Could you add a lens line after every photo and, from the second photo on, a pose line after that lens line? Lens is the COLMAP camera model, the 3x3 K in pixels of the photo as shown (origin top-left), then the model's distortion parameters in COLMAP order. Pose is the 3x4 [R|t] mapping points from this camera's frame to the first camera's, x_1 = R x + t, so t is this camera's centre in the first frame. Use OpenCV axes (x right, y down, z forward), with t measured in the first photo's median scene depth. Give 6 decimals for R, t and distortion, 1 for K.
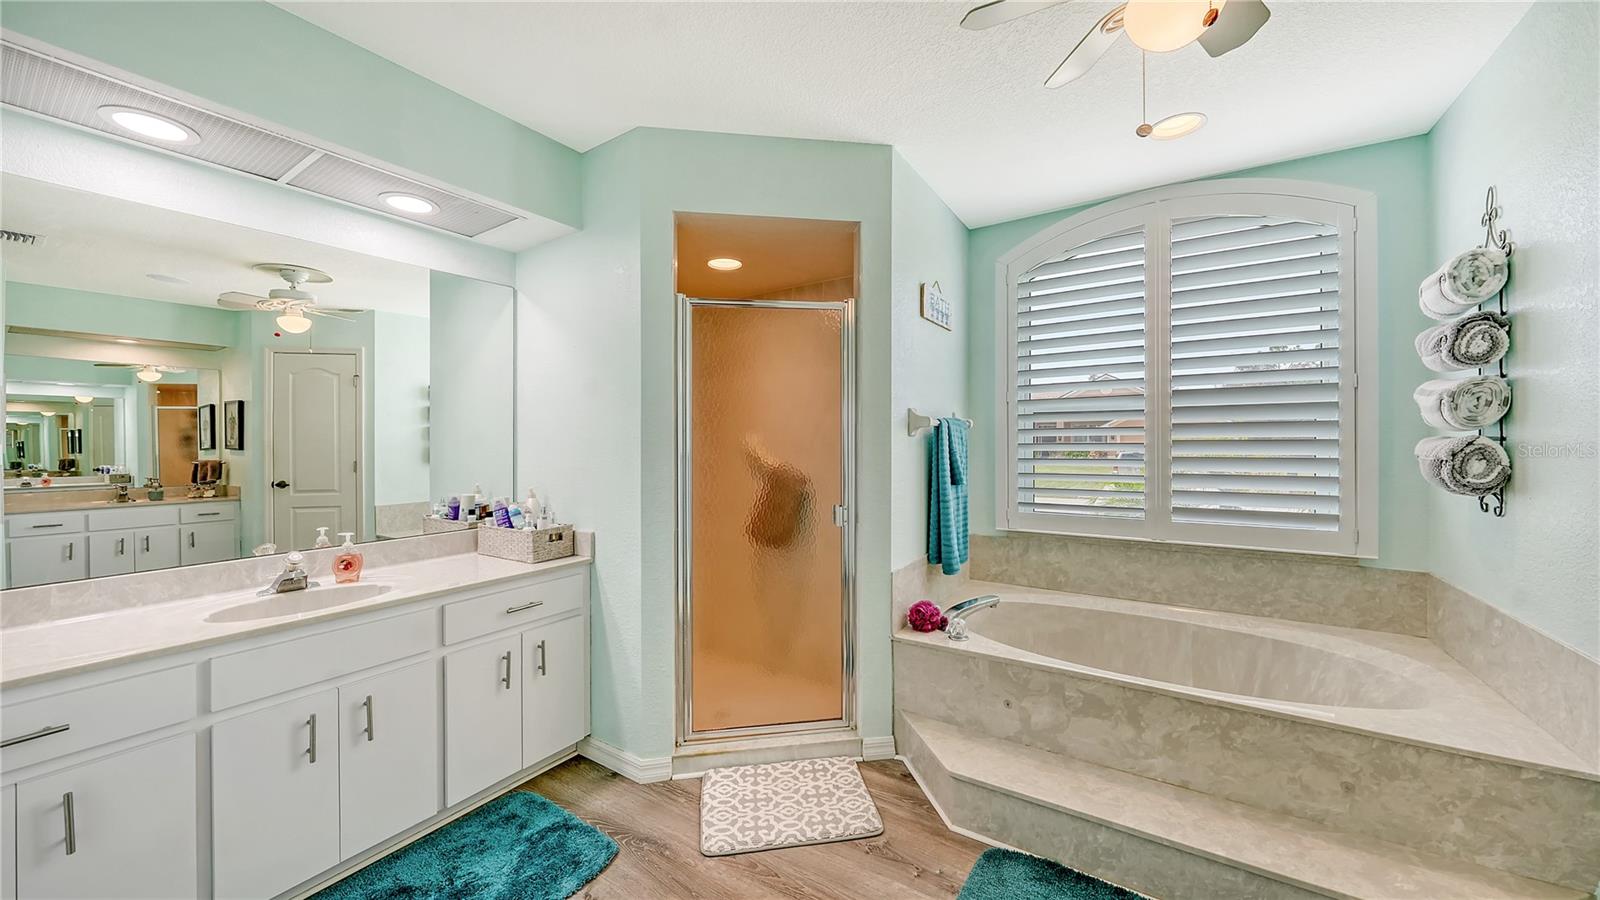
lens RADIAL K [[556.1, 0, 805.0], [0, 556.1, 435.3], [0, 0, 1]] dist [-0.004450, -0.000036]
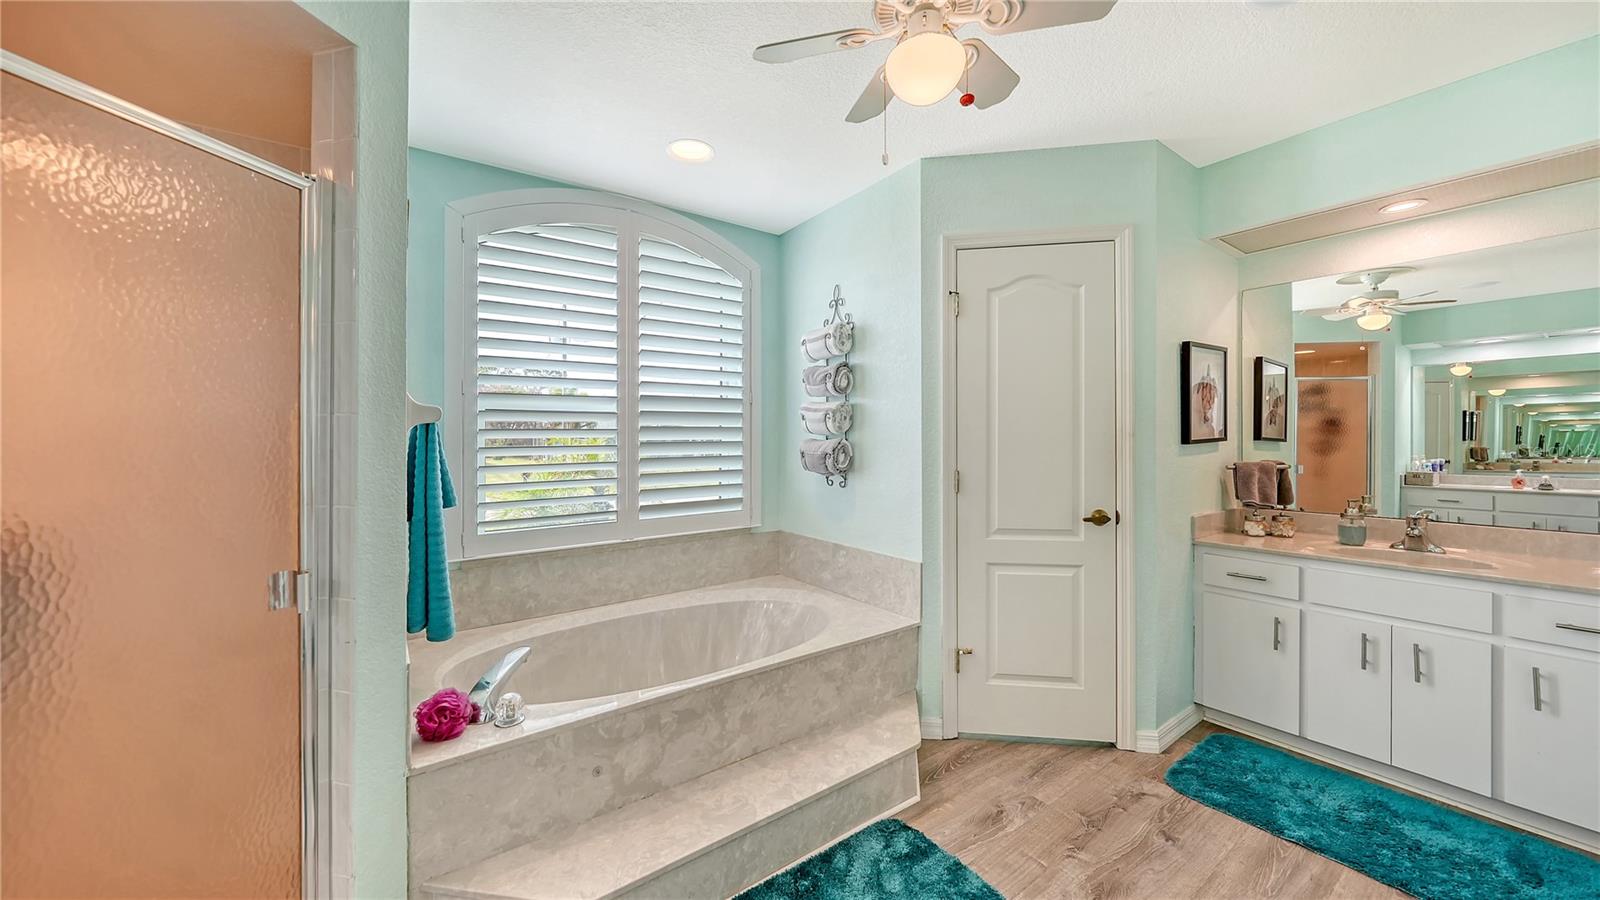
lens RADIAL K [[556.1, 0, 801.2], [0, 556.1, 438.6], [0, 0, 1]] dist [-0.004450, -0.000036]
pose [[0.367853, 0.002081, 0.929882, -0.272672], [-0.001360, 0.999998, -0.001700, 0.004190], [-0.929883, -0.000639, 0.367855, 0.432051]]
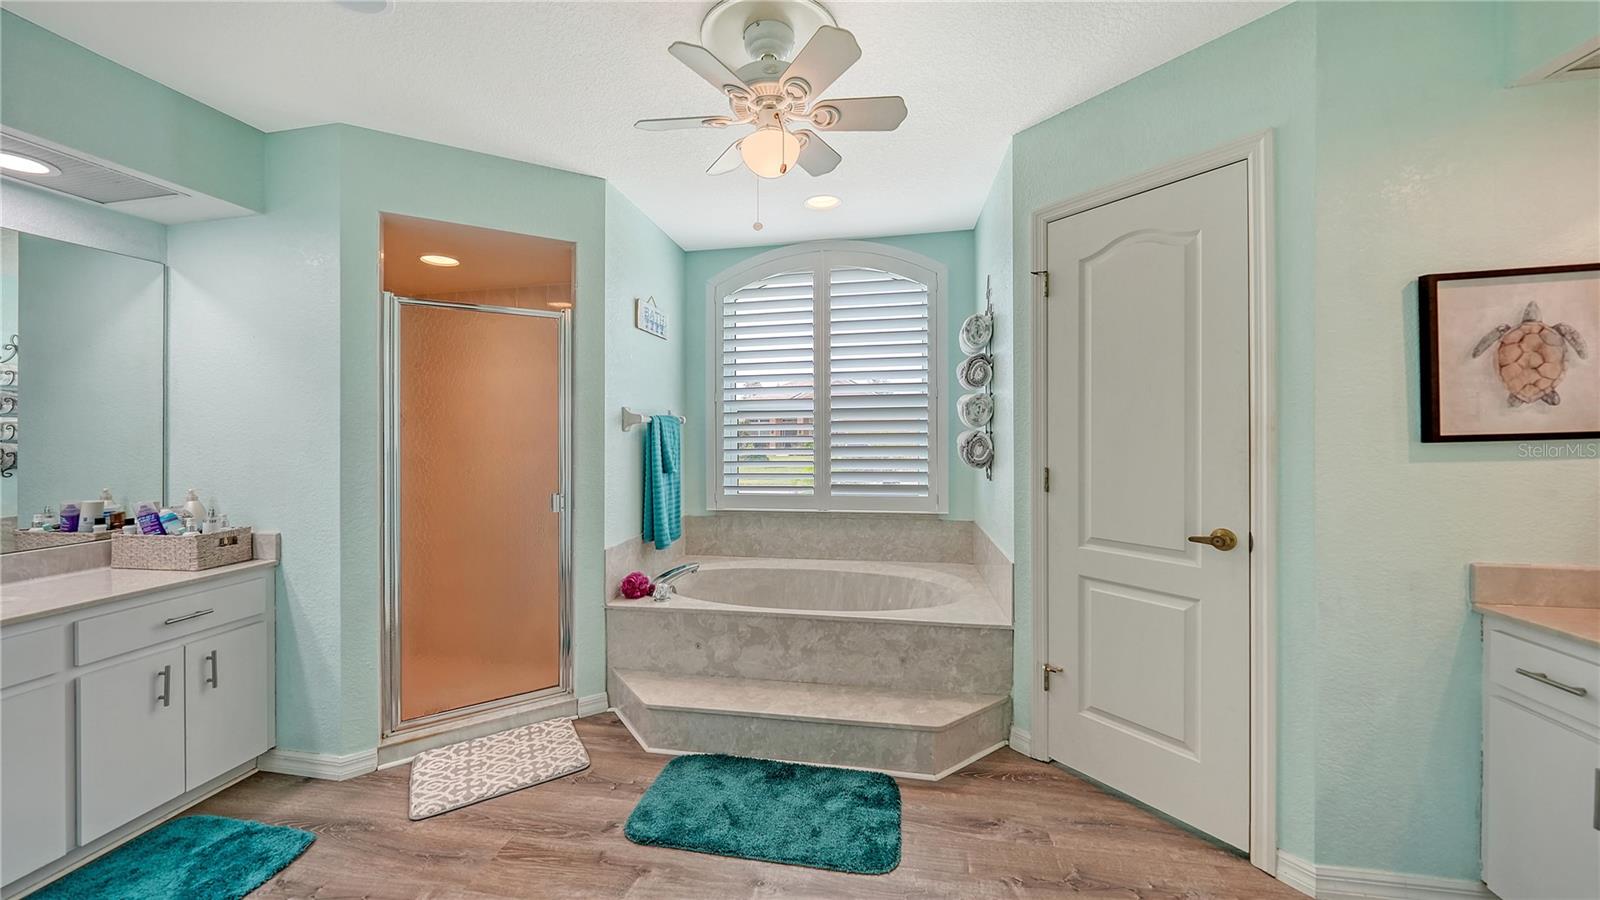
lens RADIAL K [[556.1, 0, 774.5], [0, 556.1, 427.0], [0, 0, 1]] dist [-0.004450, -0.000036]
pose [[0.926633, 0.000274, 0.375967, 0.054952], [0.000701, 0.999997, -0.002457, -0.005217], [-0.375966, 0.002540, 0.926630, -0.224282]]
